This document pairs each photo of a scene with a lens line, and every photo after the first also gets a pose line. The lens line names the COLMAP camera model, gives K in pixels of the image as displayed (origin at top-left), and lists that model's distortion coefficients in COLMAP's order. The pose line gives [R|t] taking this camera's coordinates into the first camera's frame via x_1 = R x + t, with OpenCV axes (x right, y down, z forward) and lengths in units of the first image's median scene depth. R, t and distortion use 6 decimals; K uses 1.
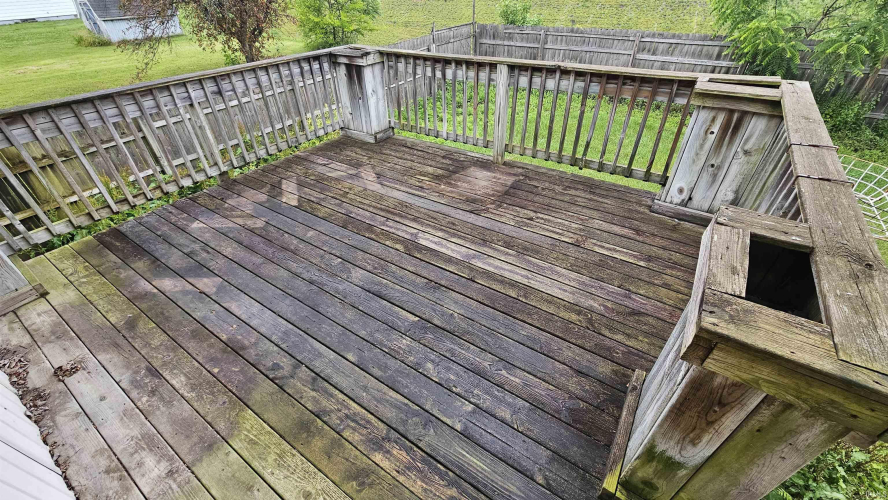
lens RADIAL K [[361.4, 0, 443.9], [0, 361.4, 252.7], [0, 0, 1]] dist [-0.000769, 0.000032]
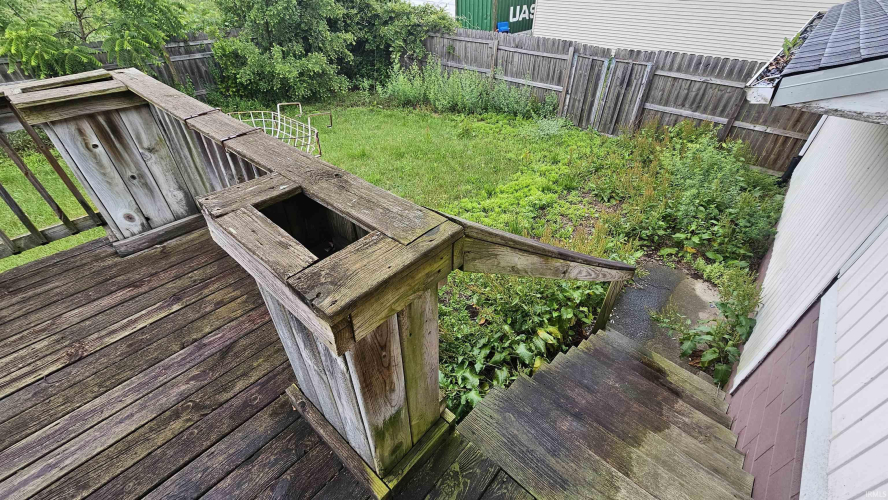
lens RADIAL K [[363.7, 0, 443.2], [0, 363.7, 250.5], [0, 0, 1]] dist [-0.003148, 0.000768]
pose [[0.137916, -0.582672, 0.800920, 0.068760], [0.603158, 0.690818, 0.398711, -0.025860], [-0.785608, 0.428093, 0.446718, 0.142699]]
